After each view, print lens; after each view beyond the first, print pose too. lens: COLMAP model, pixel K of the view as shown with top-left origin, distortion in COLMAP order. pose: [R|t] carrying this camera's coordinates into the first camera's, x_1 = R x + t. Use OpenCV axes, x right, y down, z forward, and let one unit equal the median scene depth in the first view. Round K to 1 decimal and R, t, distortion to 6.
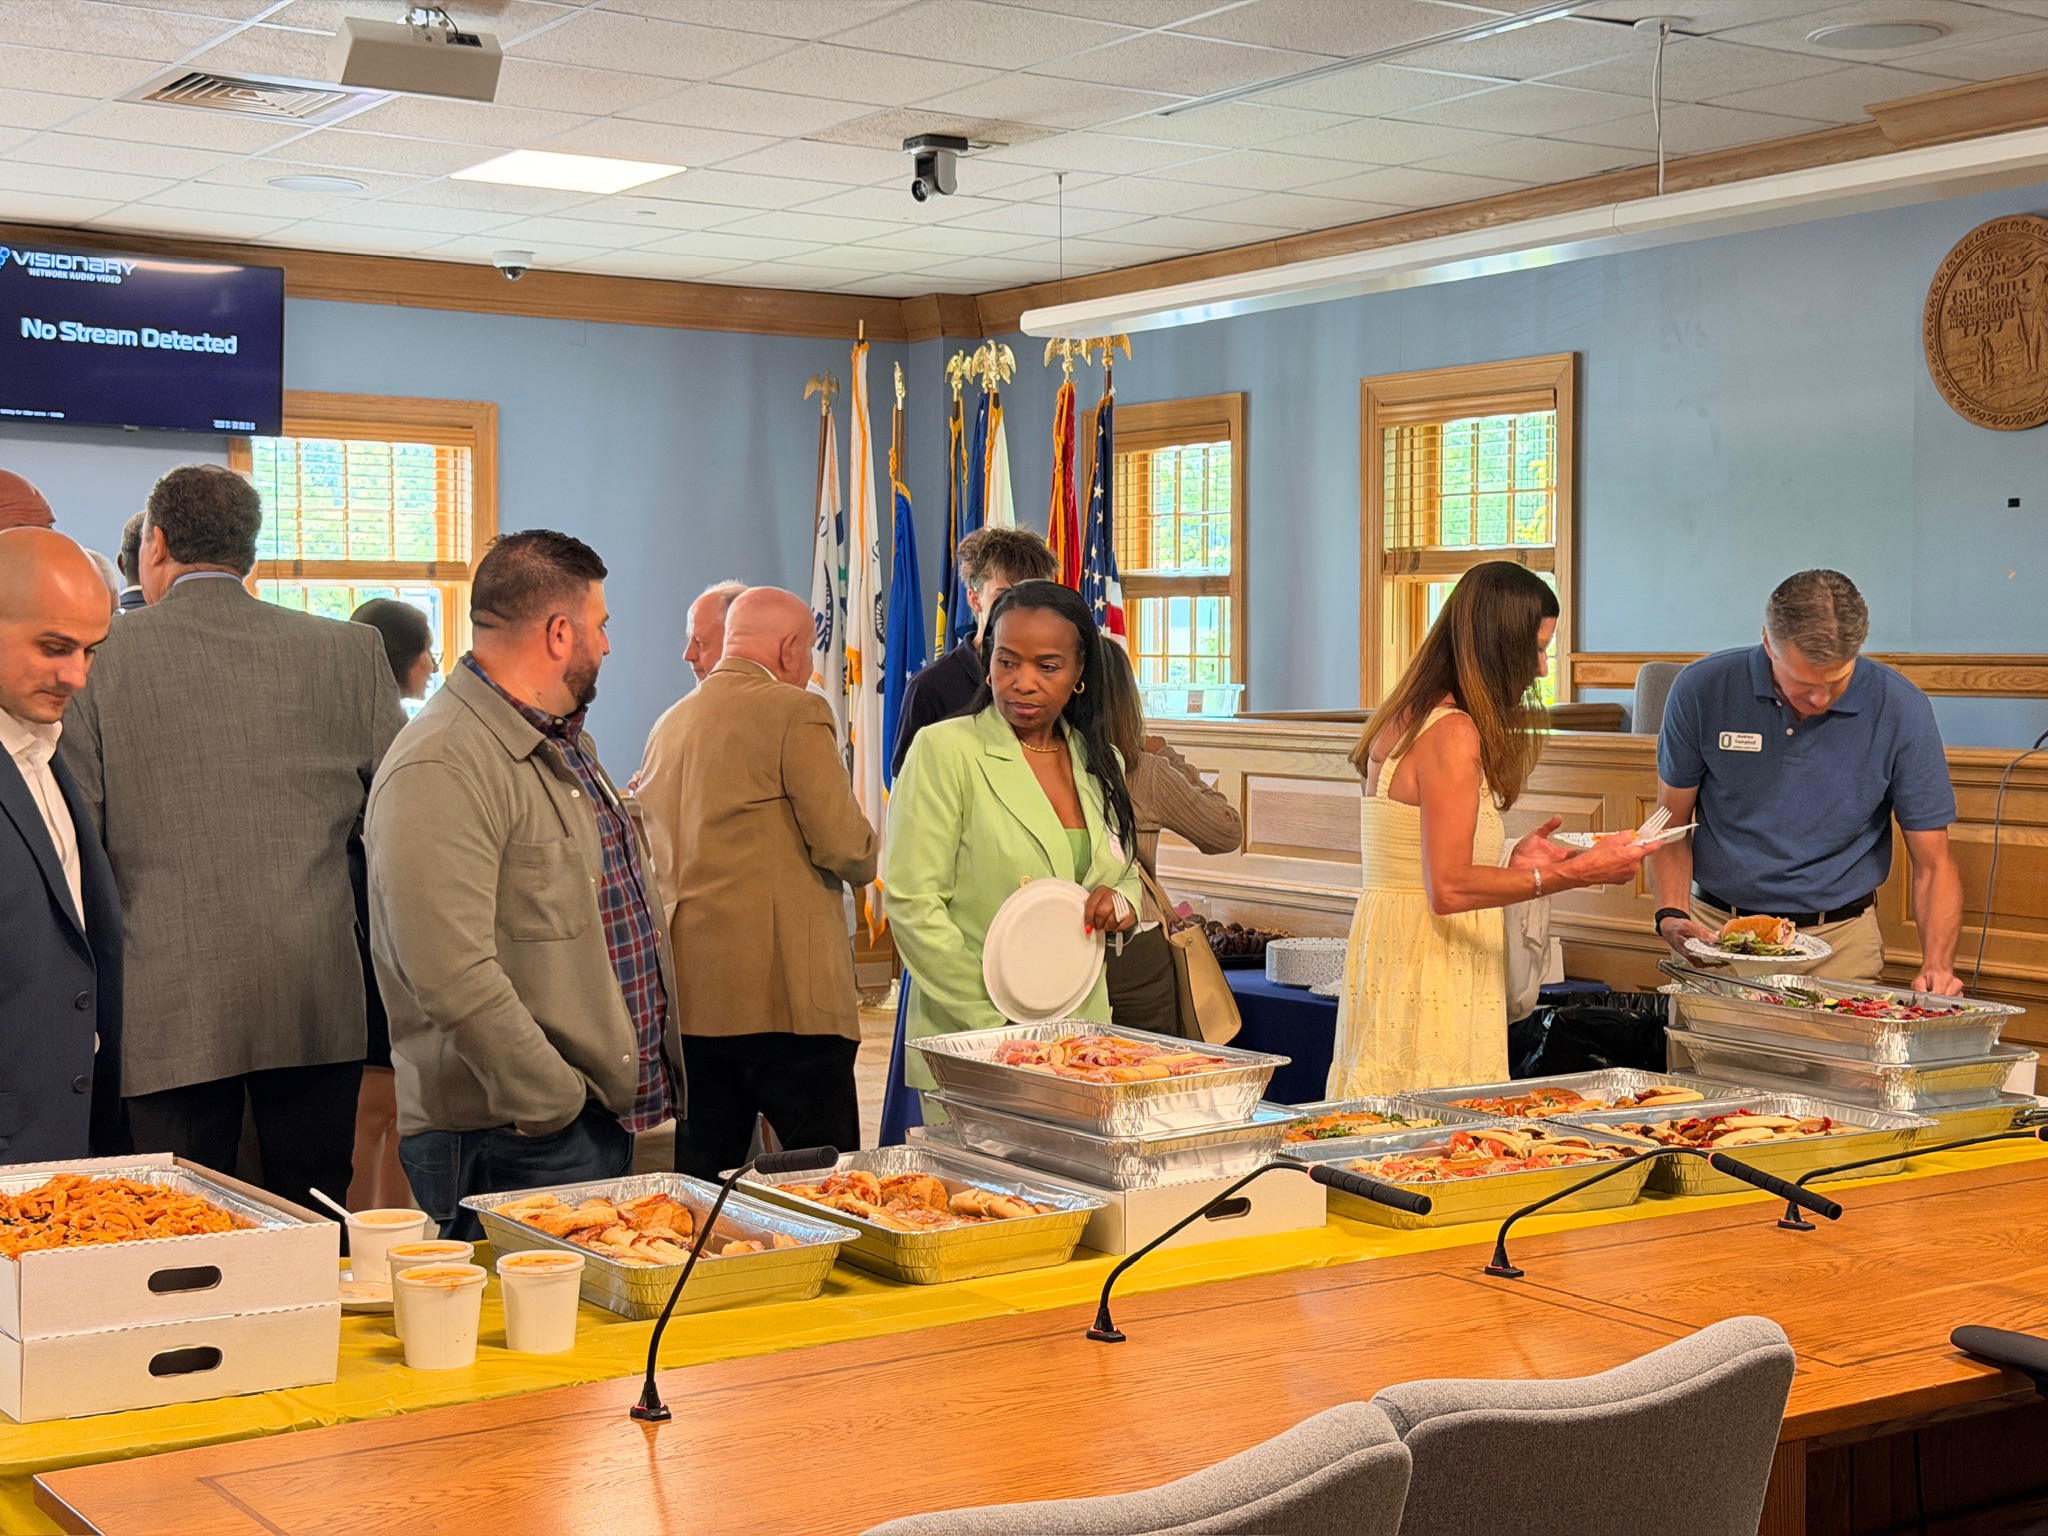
lens RADIAL K [[2840.1, 0, 1024.4], [0, 2840.1, 769.4], [0, 0, 1]] dist [0.041266, 0.074184]
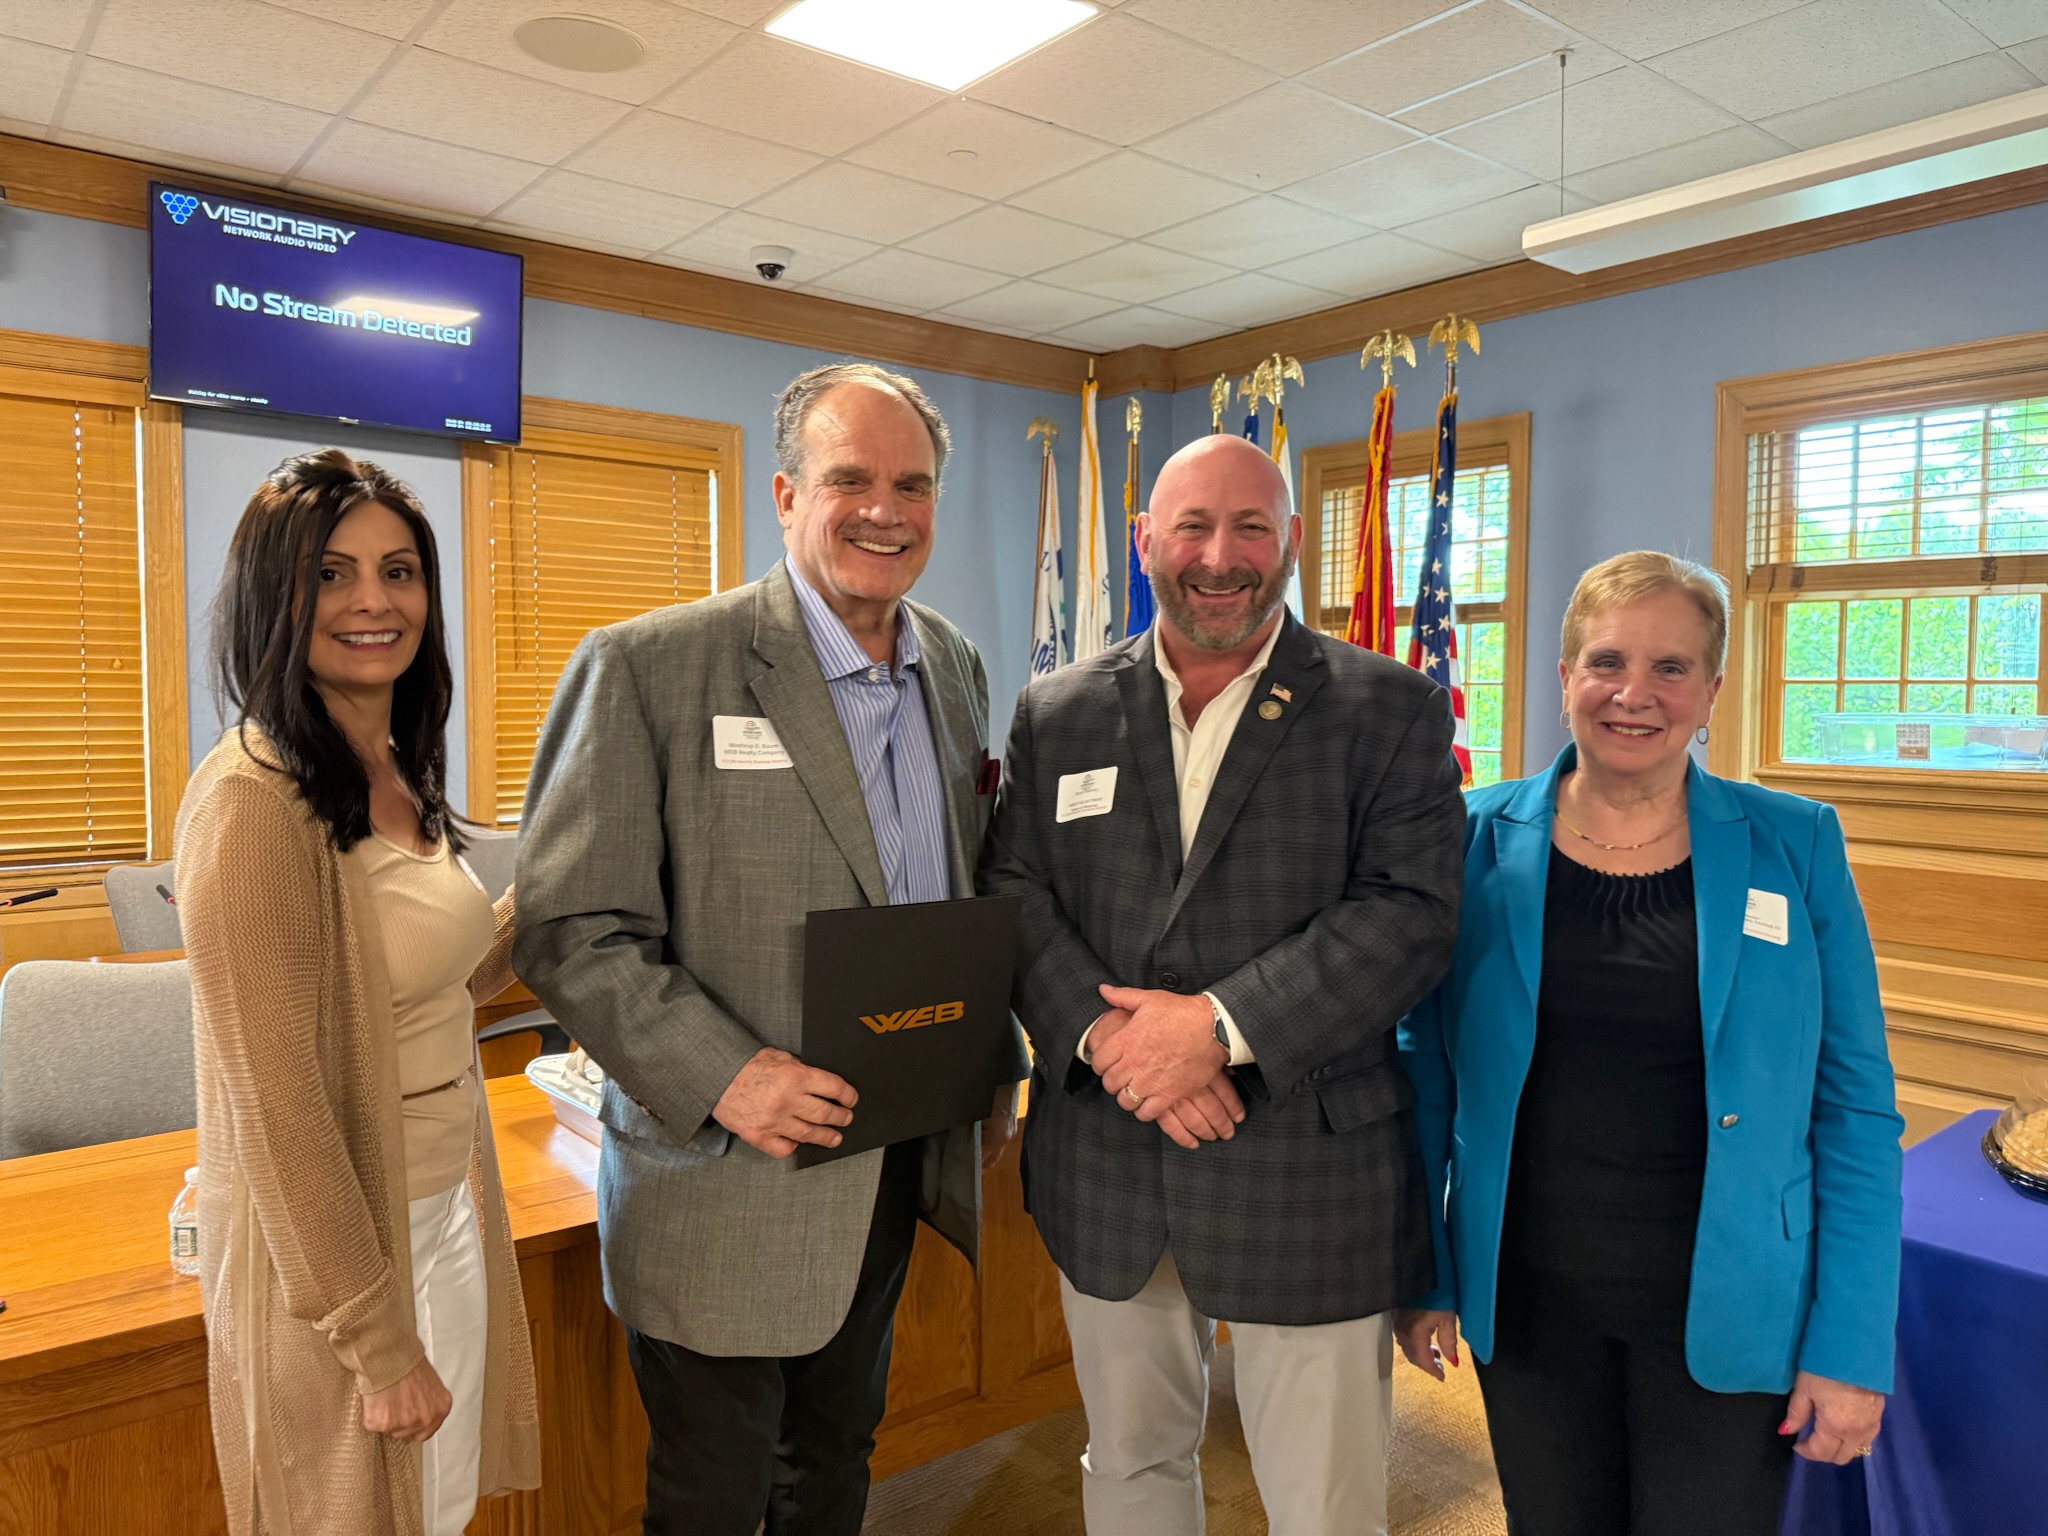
lens RADIAL K [[1439.5, 0, 1023.9], [0, 1439.5, 766.2], [0, 0, 1]] dist [-0.006934, -0.002440]
pose [[0.996218, -0.001114, 0.086879, -0.137451], [0.000564, 0.999980, 0.006360, -0.014582], [-0.086884, -0.006287, 0.996199, 0.516341]]
